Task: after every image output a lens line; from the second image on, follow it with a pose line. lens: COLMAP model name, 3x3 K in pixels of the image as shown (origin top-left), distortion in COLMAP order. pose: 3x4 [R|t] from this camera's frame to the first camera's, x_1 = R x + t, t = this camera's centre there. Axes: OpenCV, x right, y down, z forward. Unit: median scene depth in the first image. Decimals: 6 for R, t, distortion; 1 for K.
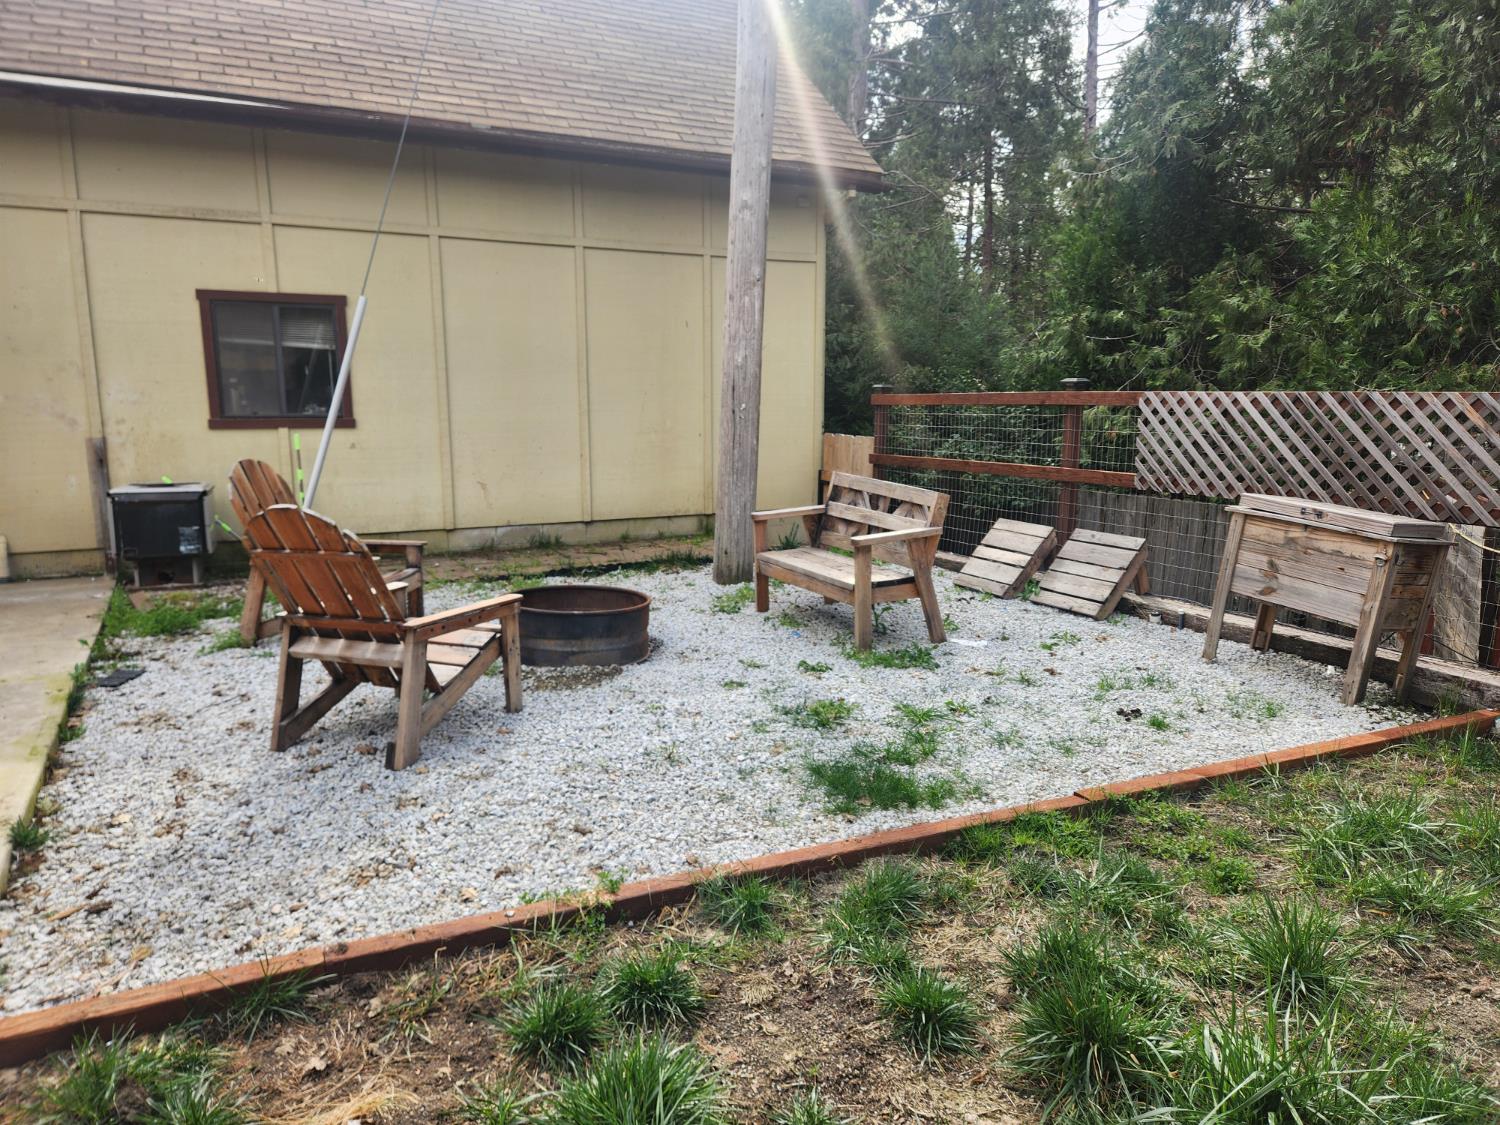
lens RADIAL K [[1002.5, 0, 750.0], [0, 1002.5, 562.5], [0, 0, 1]] dist [0.084182, -0.069307]
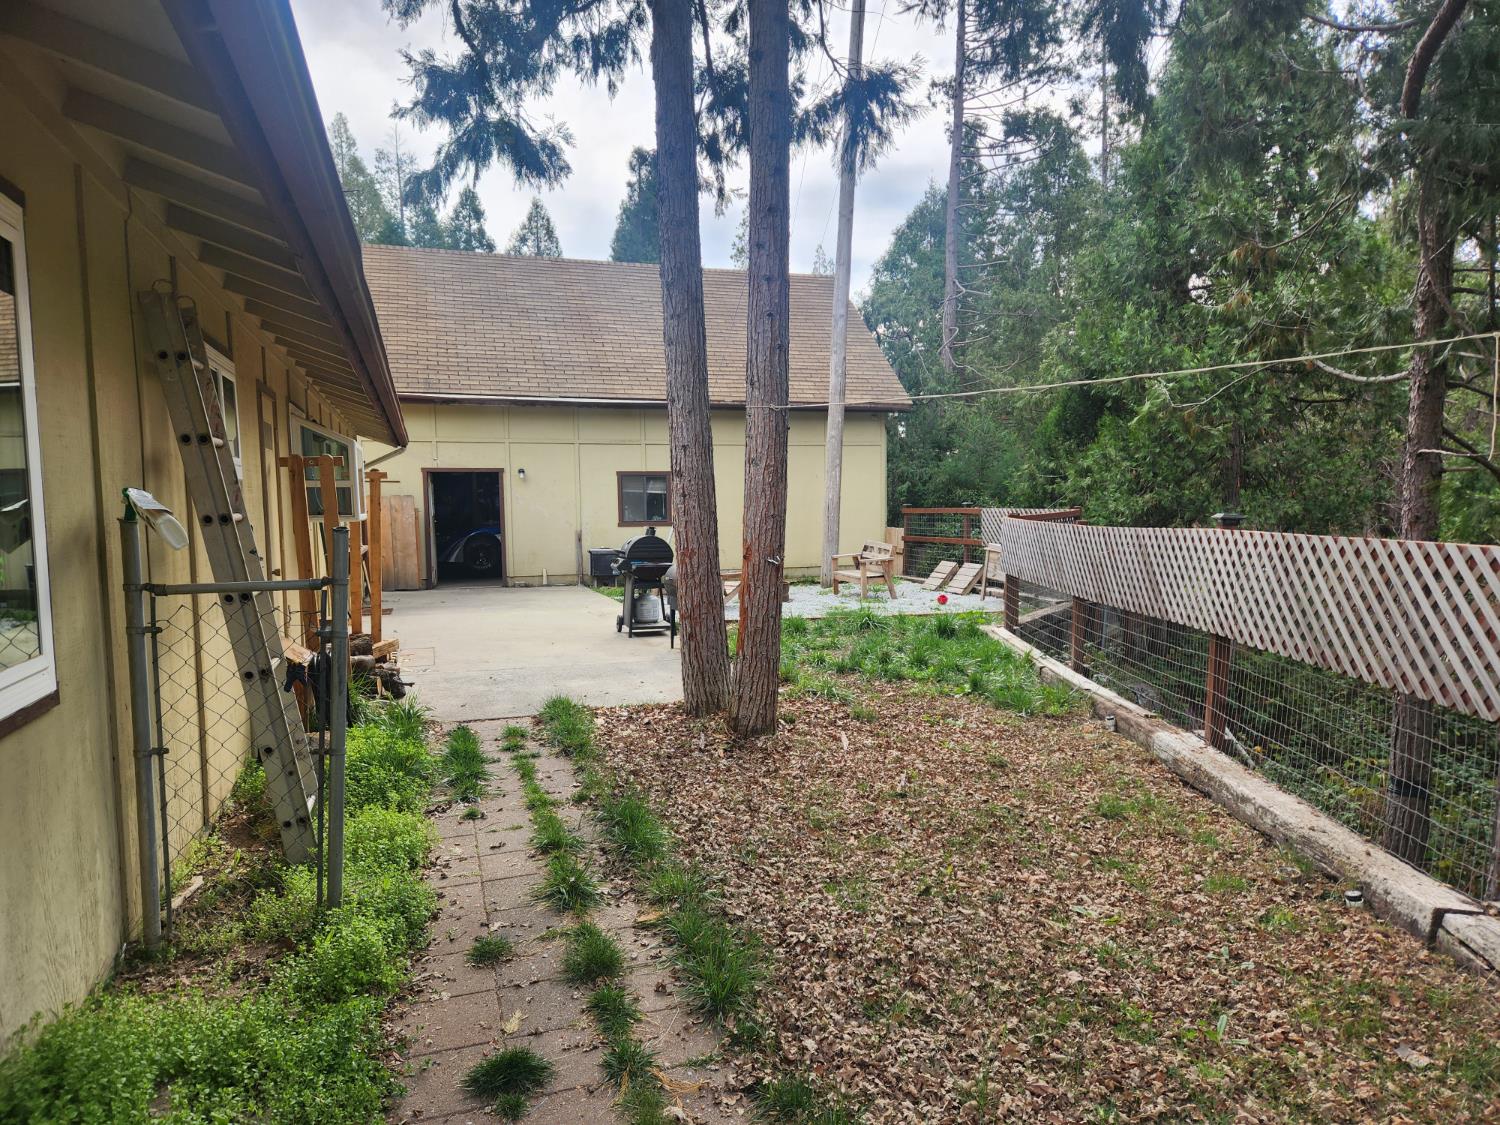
lens RADIAL K [[1002.5, 0, 750.0], [0, 1002.5, 562.5], [0, 0, 1]] dist [0.084182, -0.069307]
pose [[0.983323, -0.000301, -0.181868, 0.303705], [-0.018289, 0.994766, -0.100530, 0.264734], [0.180946, 0.102180, 0.978171, -1.790127]]
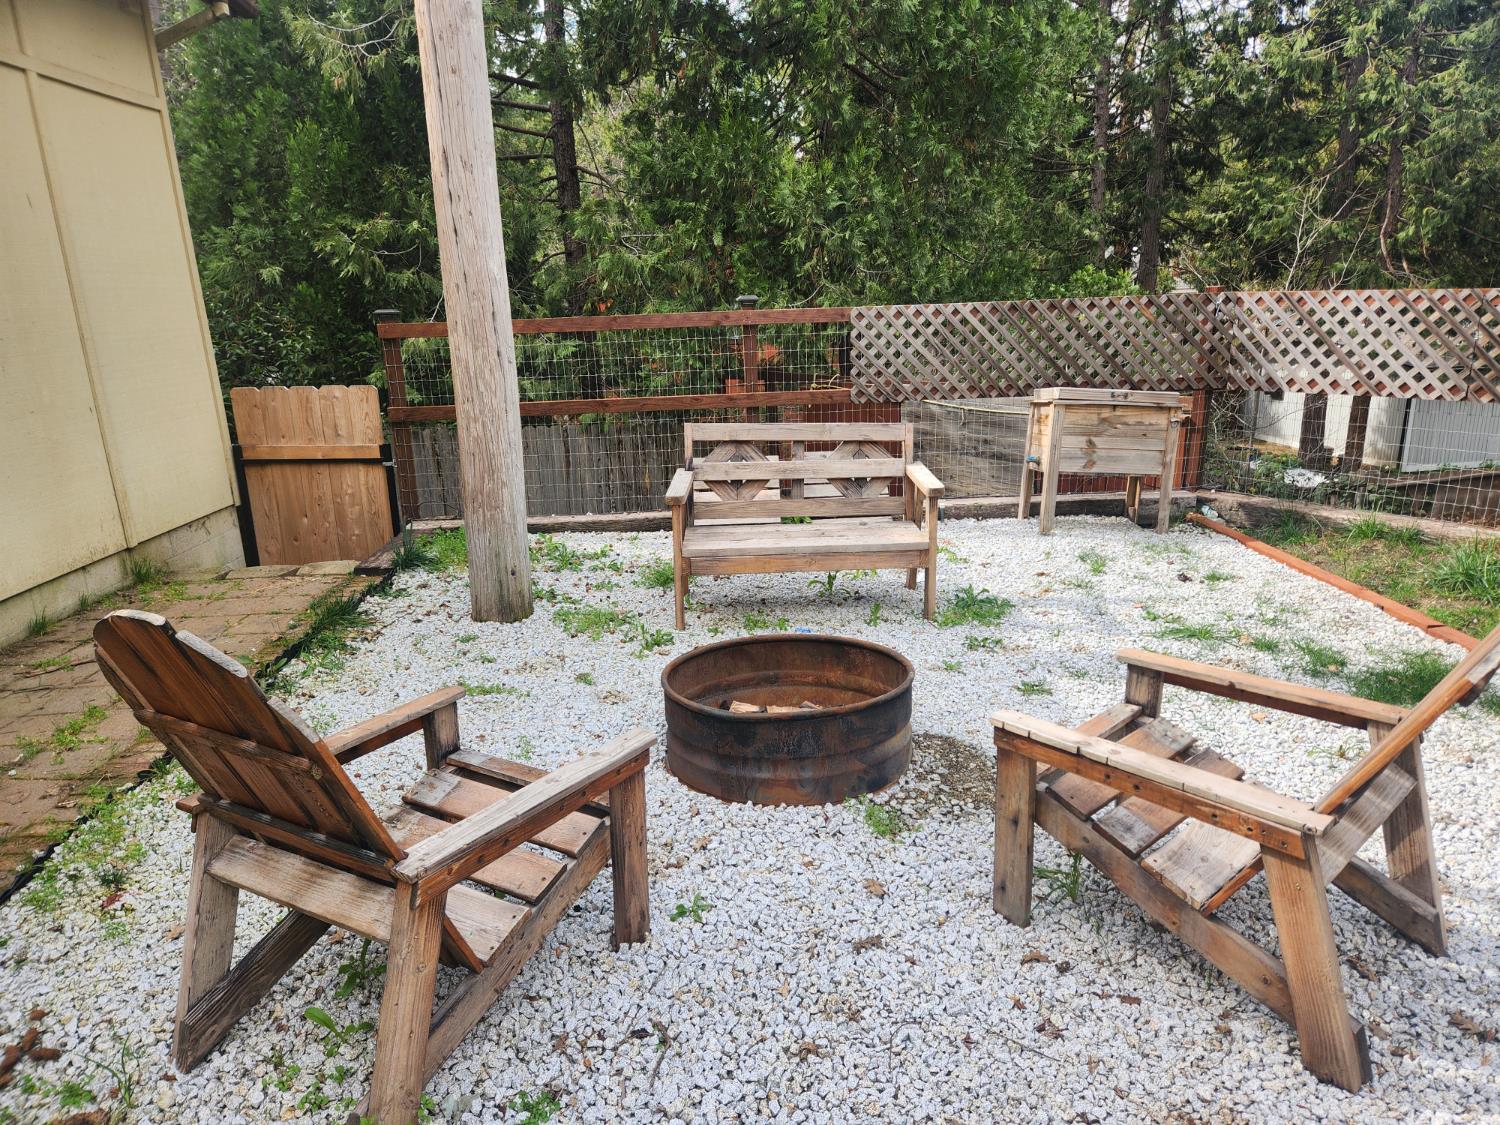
lens RADIAL K [[1002.5, 0, 750.0], [0, 1002.5, 562.5], [0, 0, 1]] dist [0.084182, -0.069307]
pose [[0.438489, -0.246448, 0.864286, -0.652918], [0.187280, 0.965613, 0.180326, -0.132954], [-0.879007, 0.082792, 0.469565, 0.682885]]
